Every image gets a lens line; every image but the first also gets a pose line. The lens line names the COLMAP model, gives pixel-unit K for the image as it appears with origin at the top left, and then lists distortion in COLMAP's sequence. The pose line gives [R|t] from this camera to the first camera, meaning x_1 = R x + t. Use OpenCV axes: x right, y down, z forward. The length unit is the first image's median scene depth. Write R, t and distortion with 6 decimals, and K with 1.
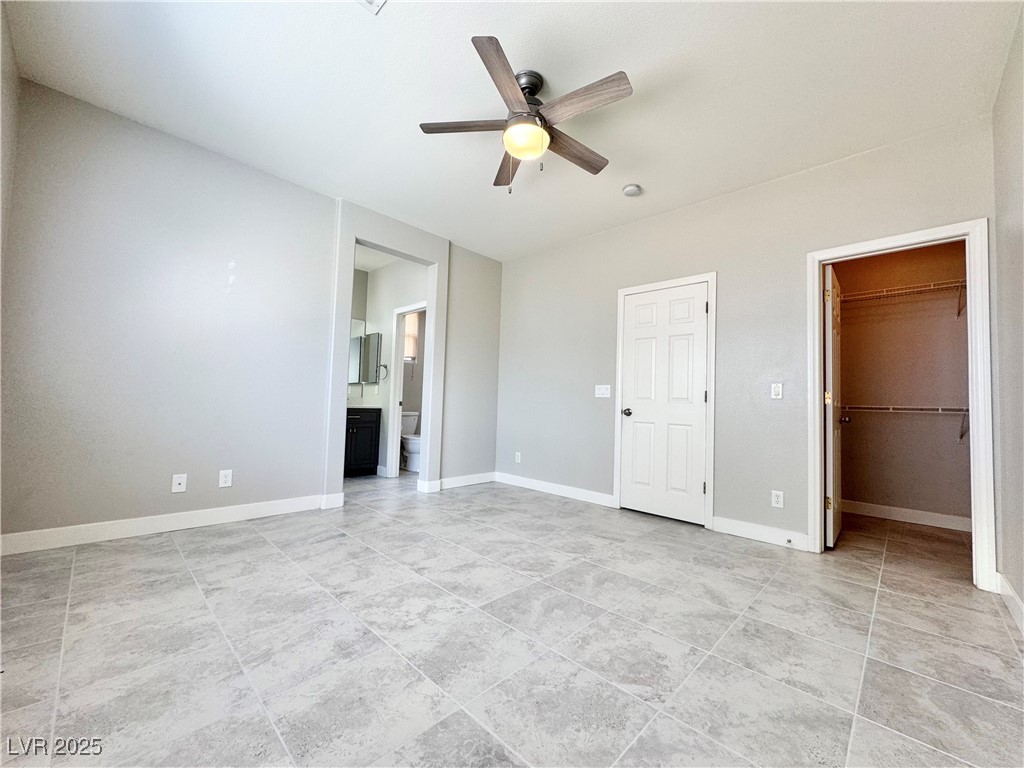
lens RADIAL K [[404.8, 0, 515.5], [0, 404.8, 386.2], [0, 0, 1]] dist [-0.006885, 0.001124]
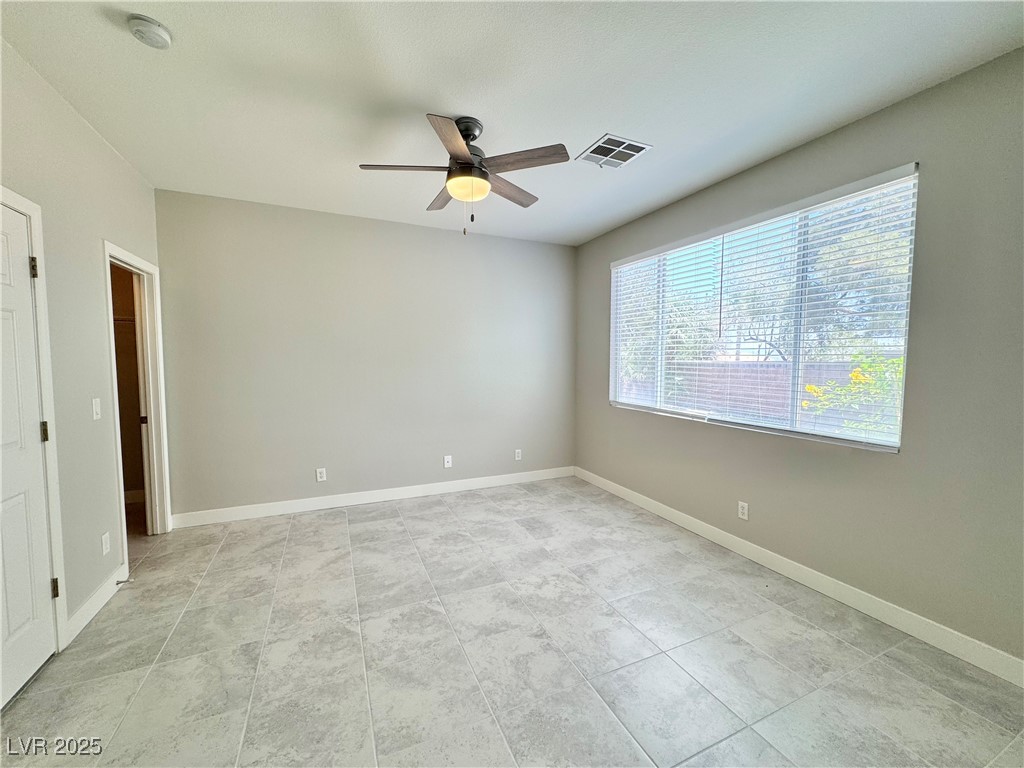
lens RADIAL K [[404.8, 0, 517.1], [0, 404.8, 383.0], [0, 0, 1]] dist [-0.006885, 0.001124]
pose [[-0.930712, -0.060256, 0.360756, -0.514888], [-0.053890, 0.998163, 0.027688, -0.140872], [-0.361761, 0.006328, -0.932249, 1.997736]]
